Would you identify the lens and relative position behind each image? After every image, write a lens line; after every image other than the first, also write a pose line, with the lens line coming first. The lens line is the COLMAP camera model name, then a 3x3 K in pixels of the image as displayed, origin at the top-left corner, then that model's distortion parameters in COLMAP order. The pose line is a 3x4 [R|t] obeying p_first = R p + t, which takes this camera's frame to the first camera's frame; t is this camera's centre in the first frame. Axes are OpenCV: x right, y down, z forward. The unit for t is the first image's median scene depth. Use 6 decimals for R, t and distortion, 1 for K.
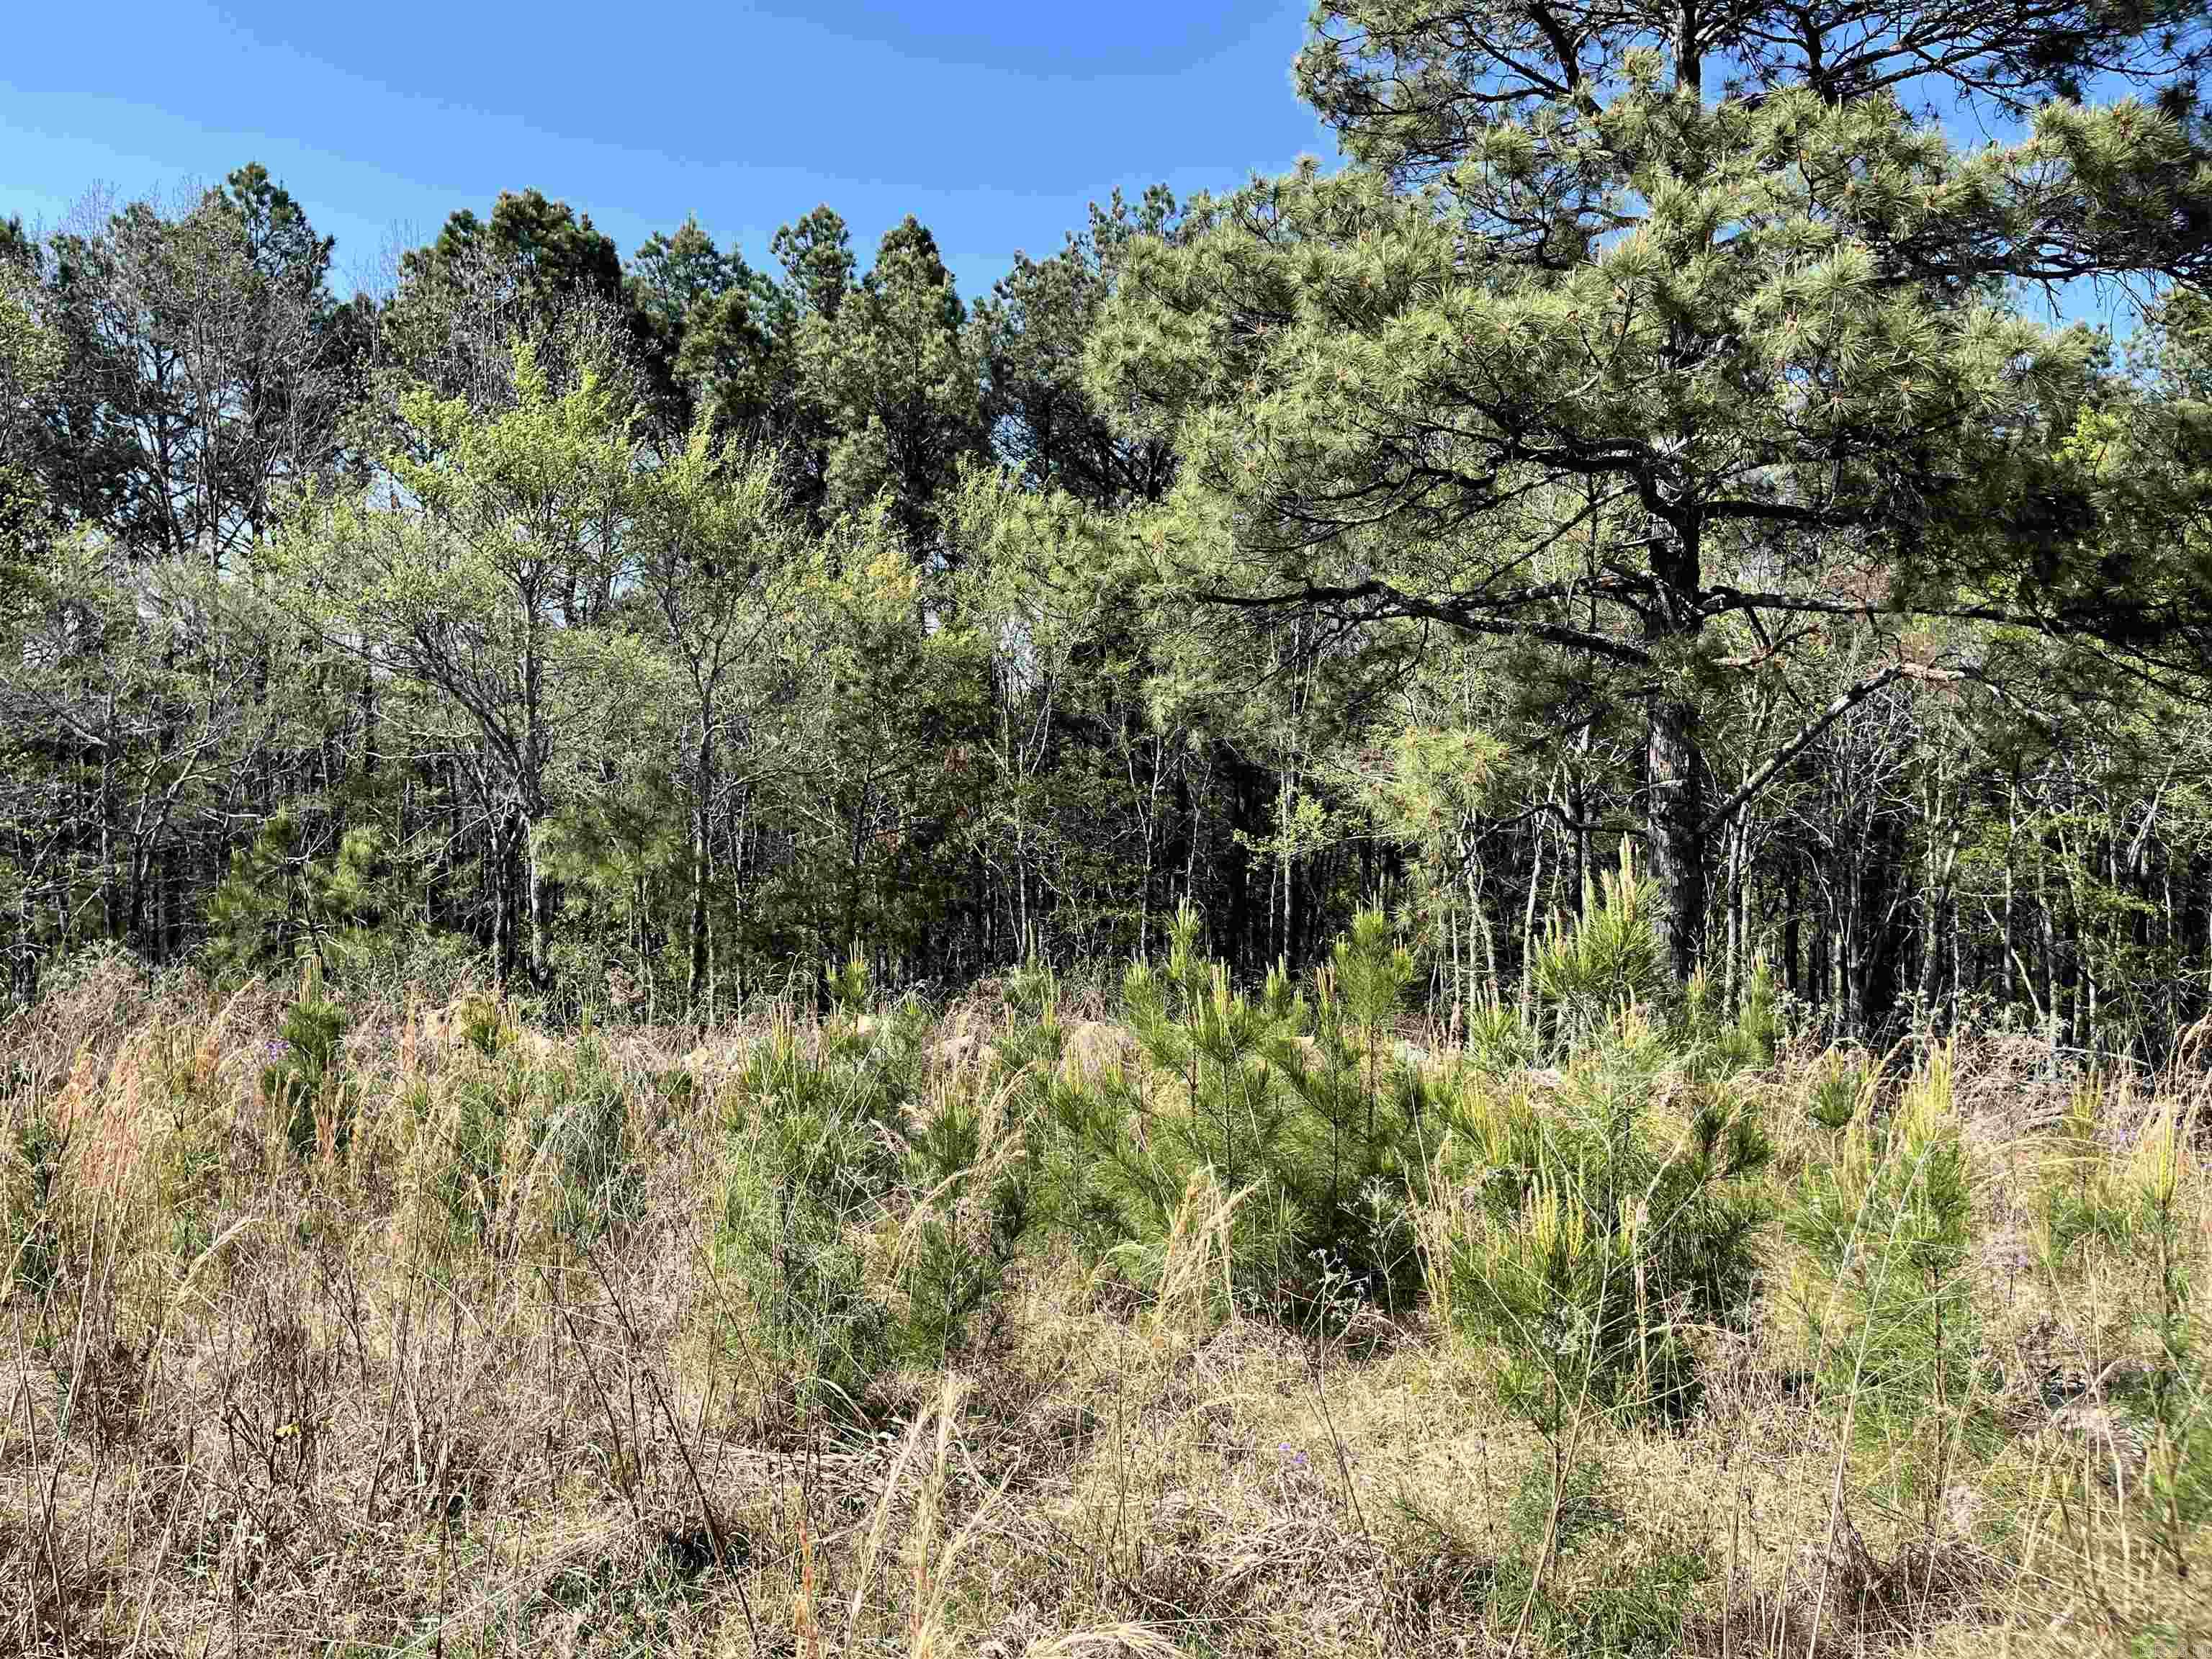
lens RADIAL K [[1876.3, 0, 1106.0], [0, 1876.3, 829.5], [0, 0, 1]] dist [0.183288, -0.349014]
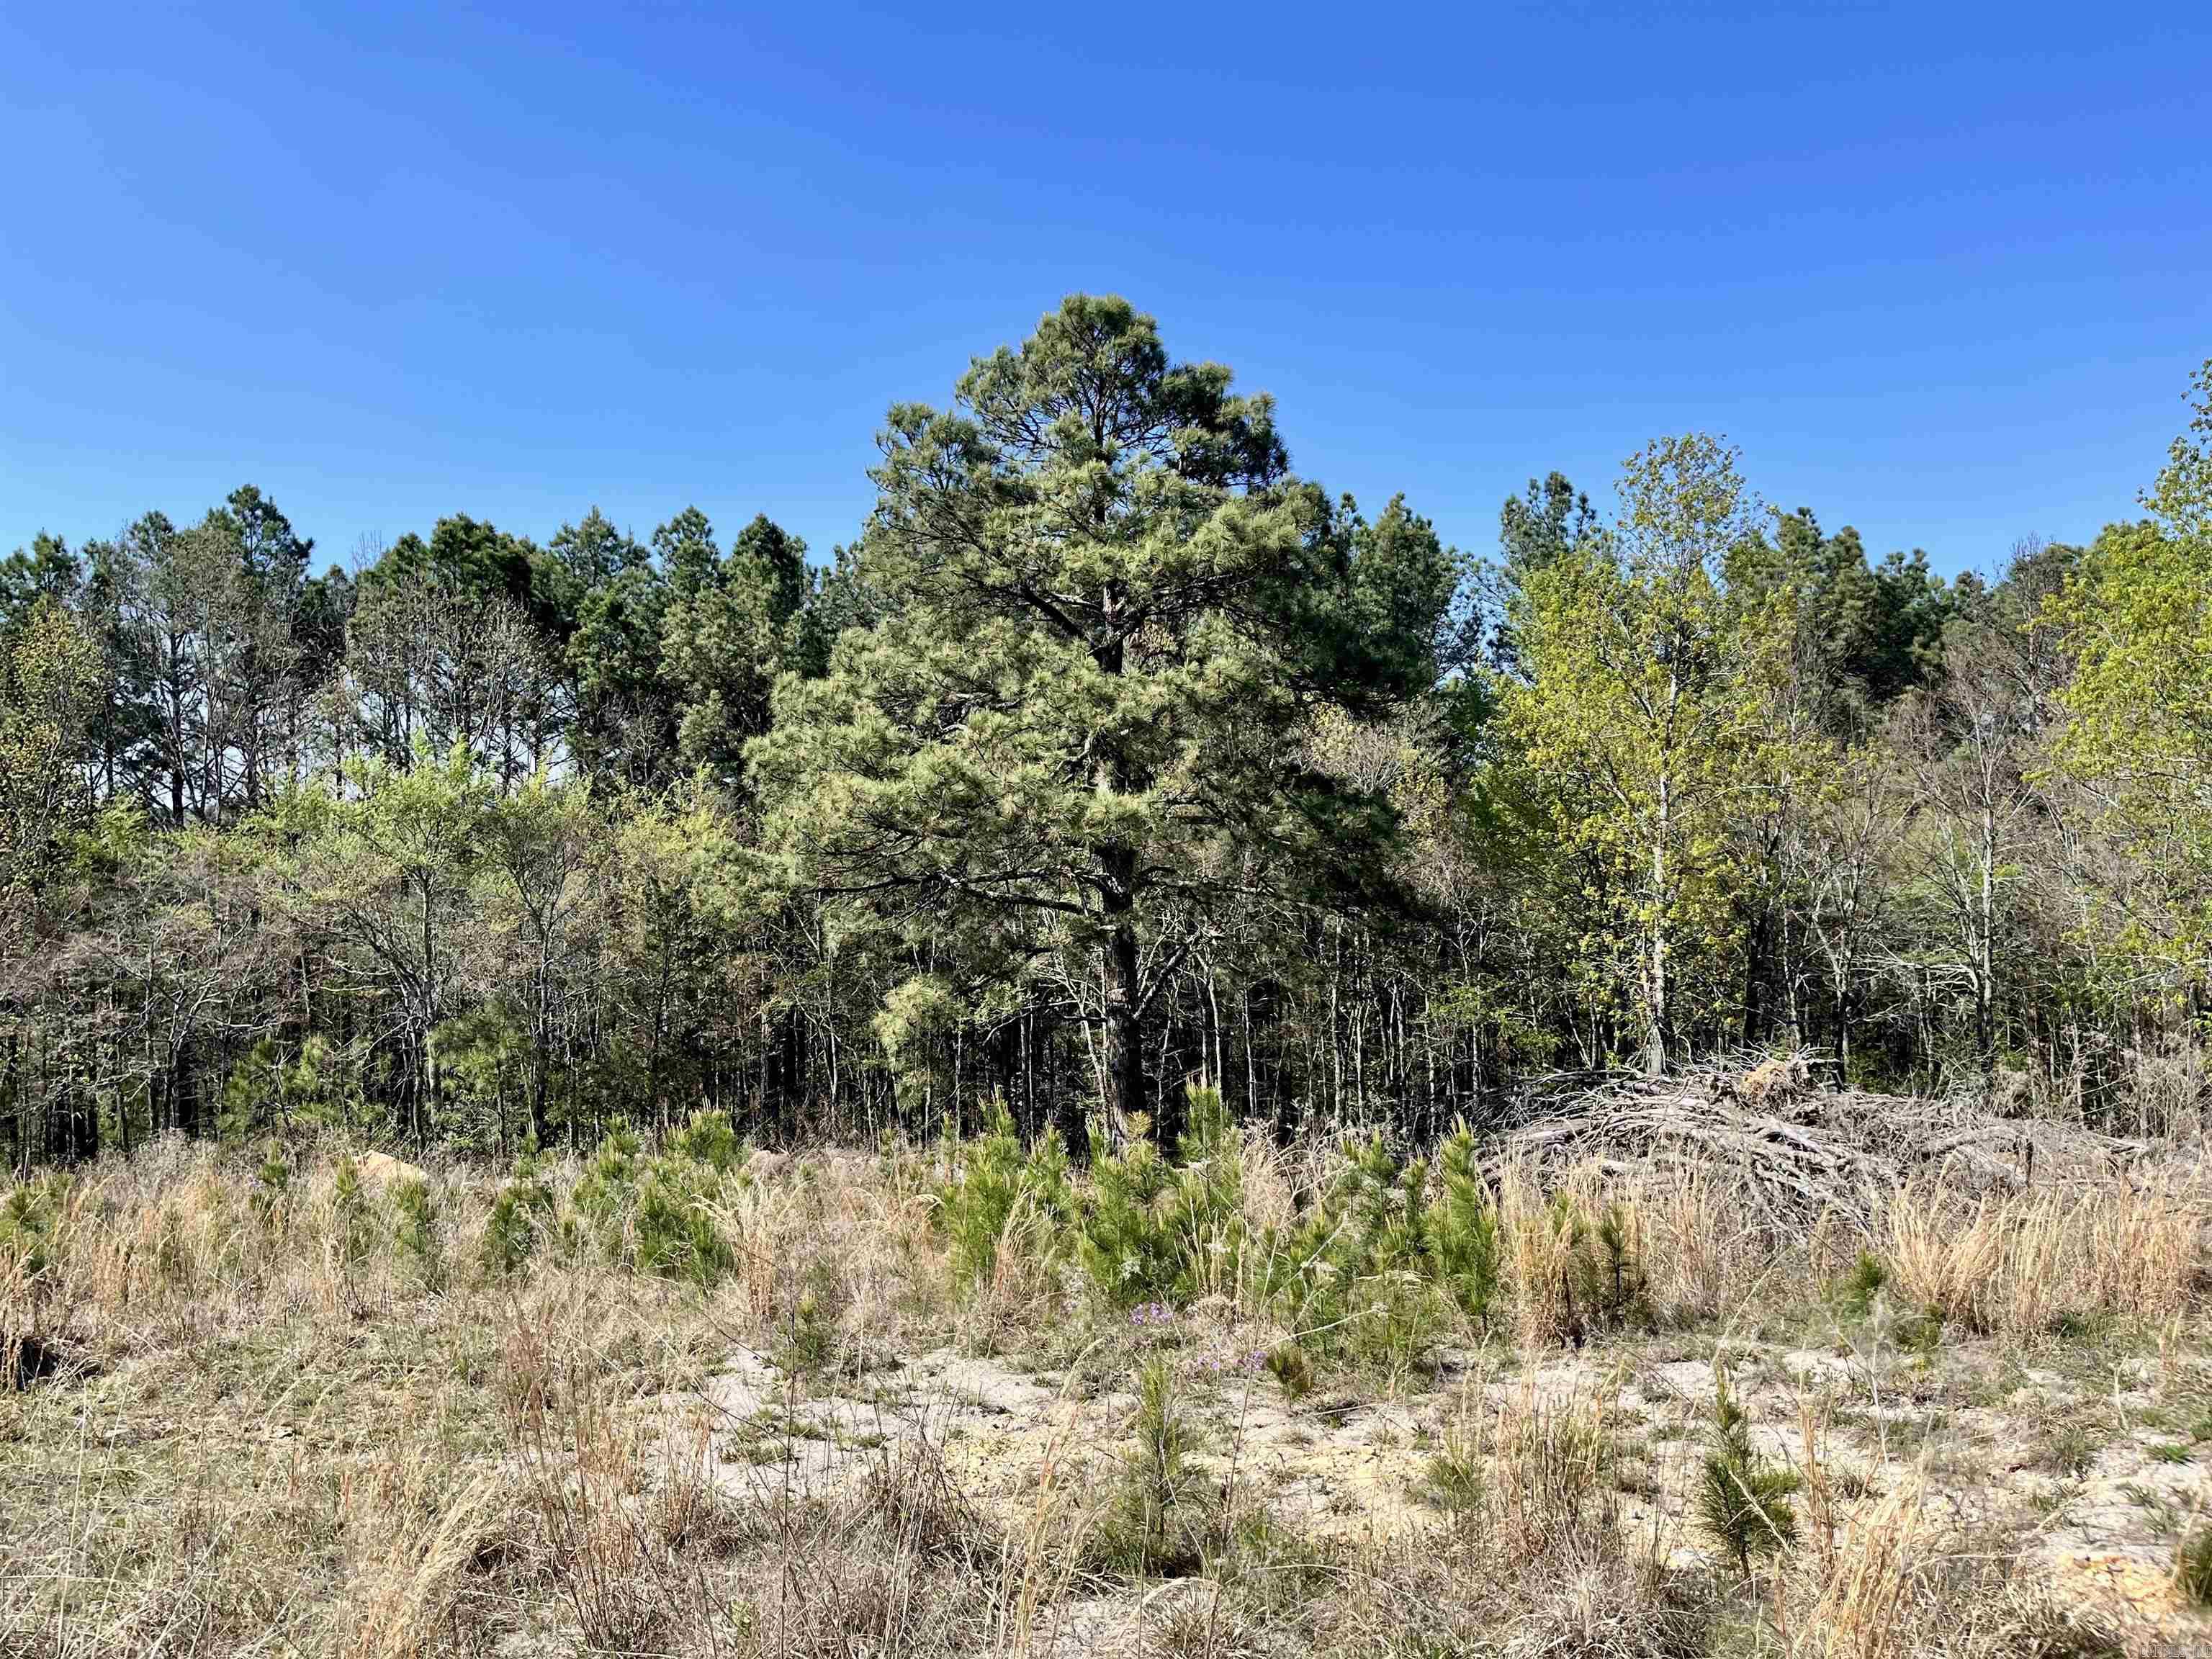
lens RADIAL K [[1876.3, 0, 1106.0], [0, 1876.3, 829.5], [0, 0, 1]] dist [0.183288, -0.349014]
pose [[0.999551, -0.029956, -0.000347, 0.140000], [0.029897, 0.998200, -0.051988, -0.037204], [0.001903, 0.051955, 0.998648, -0.307131]]
